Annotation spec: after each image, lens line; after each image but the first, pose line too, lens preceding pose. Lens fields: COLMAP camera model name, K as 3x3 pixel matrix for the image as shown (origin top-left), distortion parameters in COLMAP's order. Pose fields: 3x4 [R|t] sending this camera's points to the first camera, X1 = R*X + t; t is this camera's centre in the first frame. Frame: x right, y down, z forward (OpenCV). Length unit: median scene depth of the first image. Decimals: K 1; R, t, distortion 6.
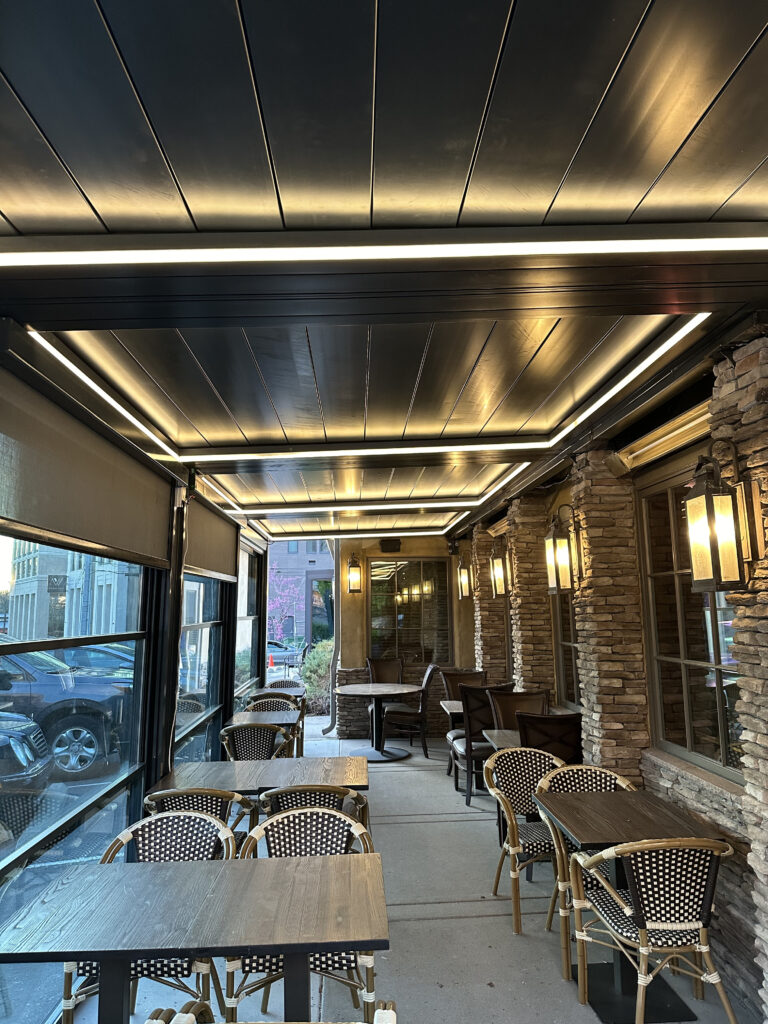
lens RADIAL K [[714.1, 0, 384.0], [0, 714.1, 512.0], [0, 0, 1]] dist [0.158597, -0.286263]
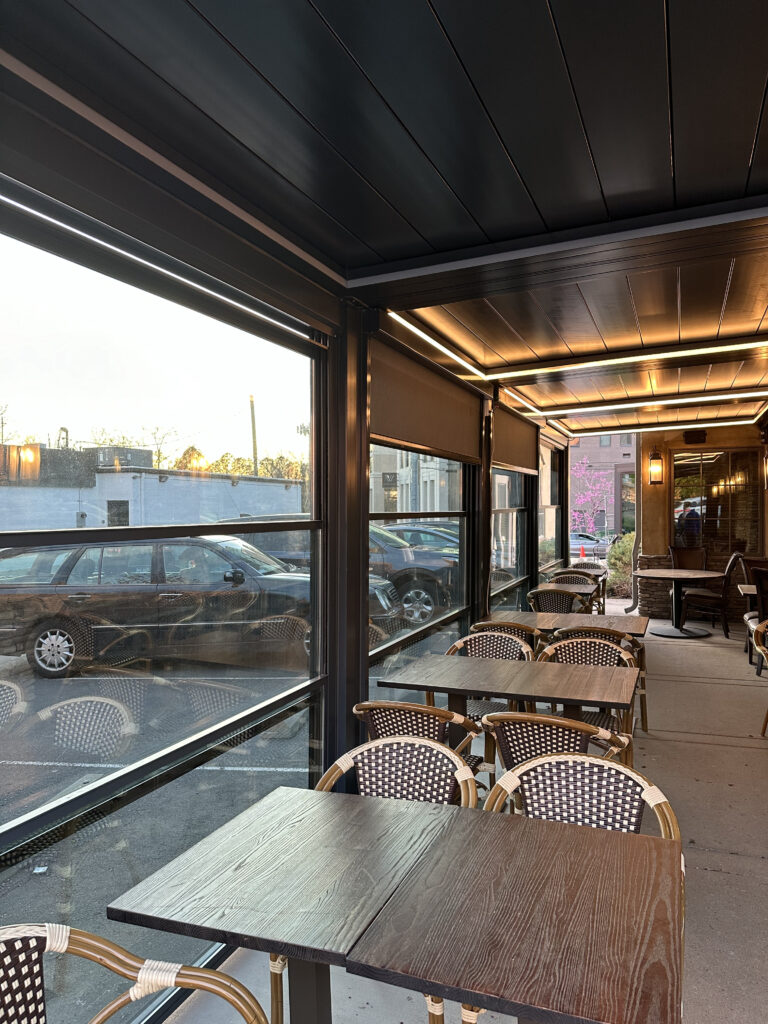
lens RADIAL K [[714.1, 0, 384.0], [0, 714.1, 512.0], [0, 0, 1]] dist [0.158597, -0.286263]
pose [[0.910276, 0.007773, -0.413930, 0.043088], [0.052207, 0.989687, 0.133392, -0.009477], [0.410698, -0.143033, 0.900482, -0.134436]]
